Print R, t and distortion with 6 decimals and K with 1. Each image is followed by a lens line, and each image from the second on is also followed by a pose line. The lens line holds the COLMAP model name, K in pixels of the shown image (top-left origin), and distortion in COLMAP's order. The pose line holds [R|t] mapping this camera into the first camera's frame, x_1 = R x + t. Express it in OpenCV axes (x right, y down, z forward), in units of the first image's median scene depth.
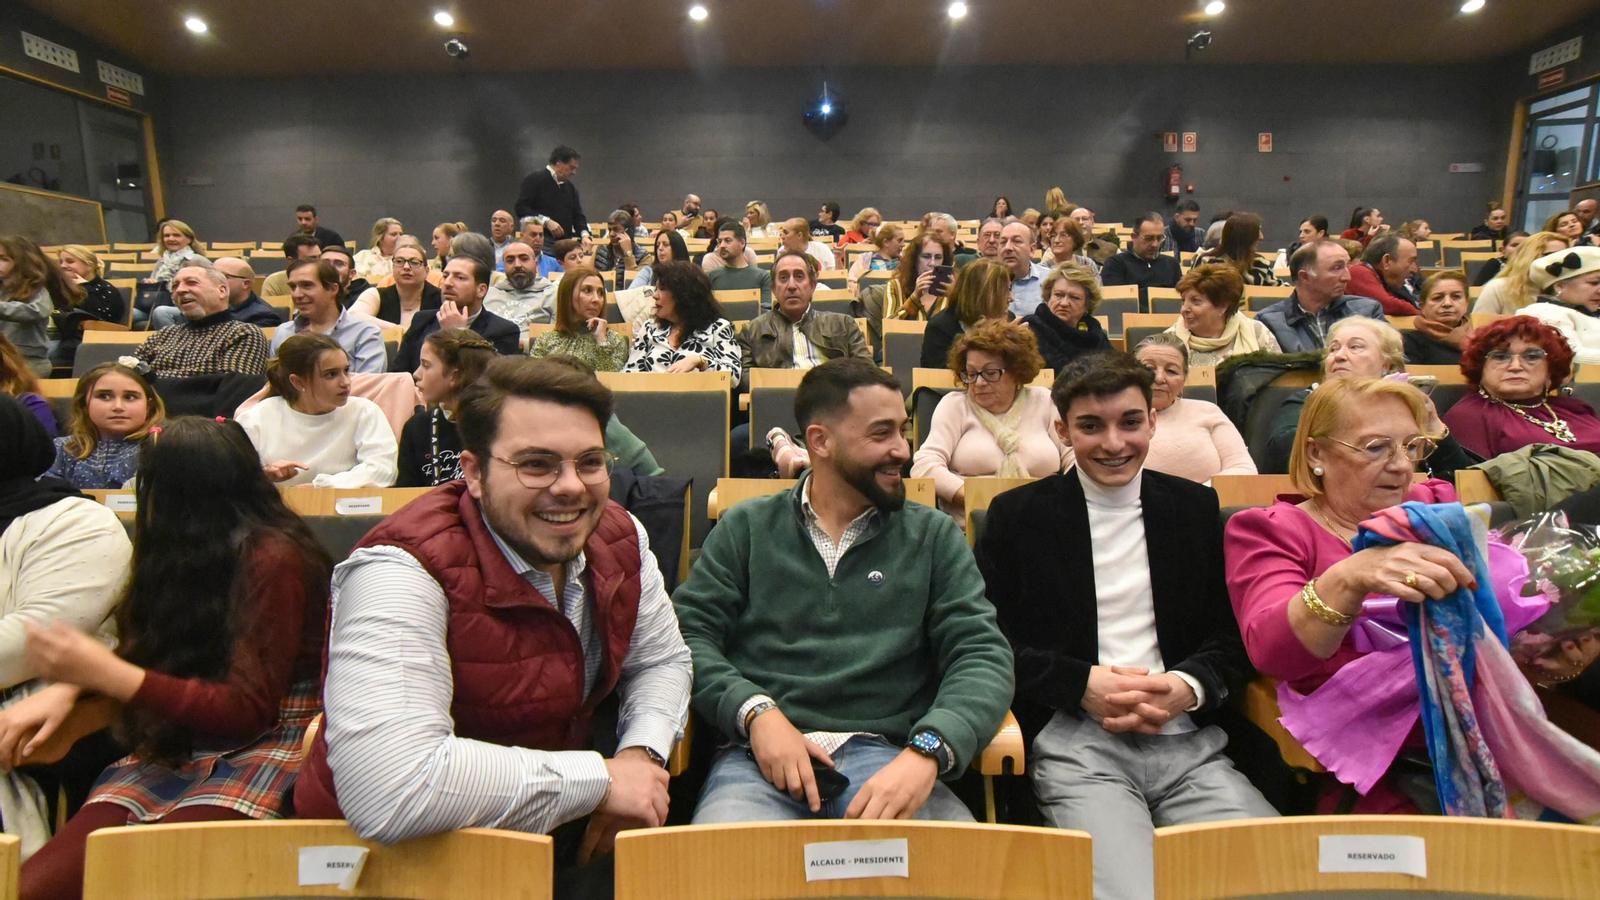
lens RADIAL K [[795.0, 0, 801.5], [0, 795.0, 449.1], [0, 0, 1]] dist [-0.013930, 0.004250]
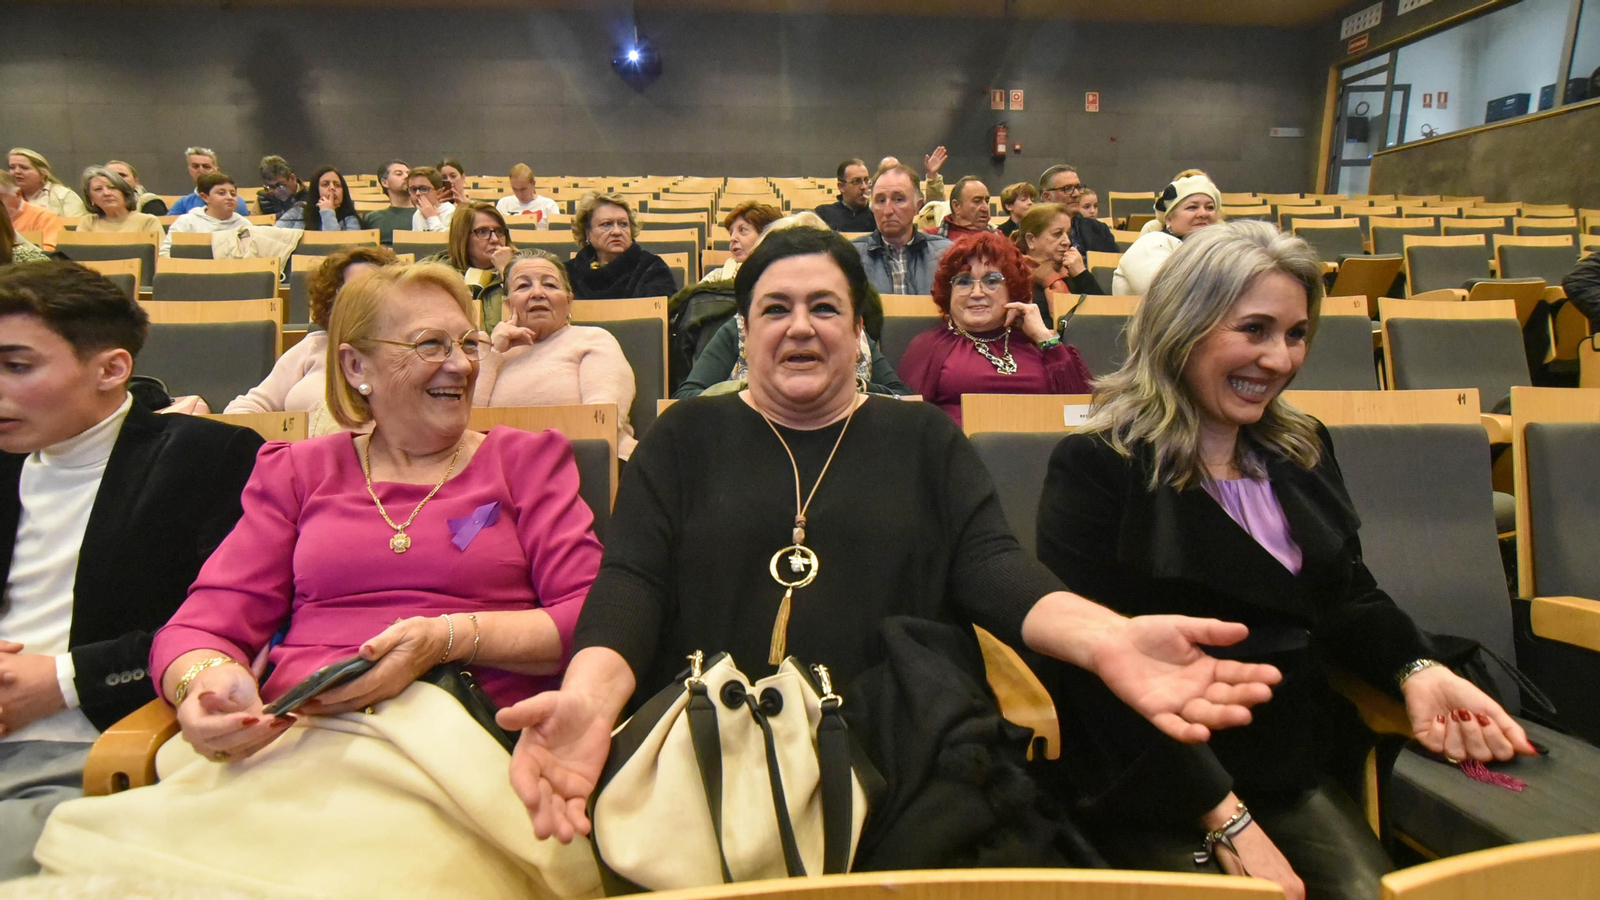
lens RADIAL K [[795.0, 0, 814.9], [0, 795.0, 462.8], [0, 0, 1]] dist [-0.013930, 0.004250]
pose [[0.996579, -0.013443, 0.081543, 0.158572], [0.009372, 0.998700, 0.050099, 0.012956], [-0.082110, -0.049164, 0.995410, 0.014088]]
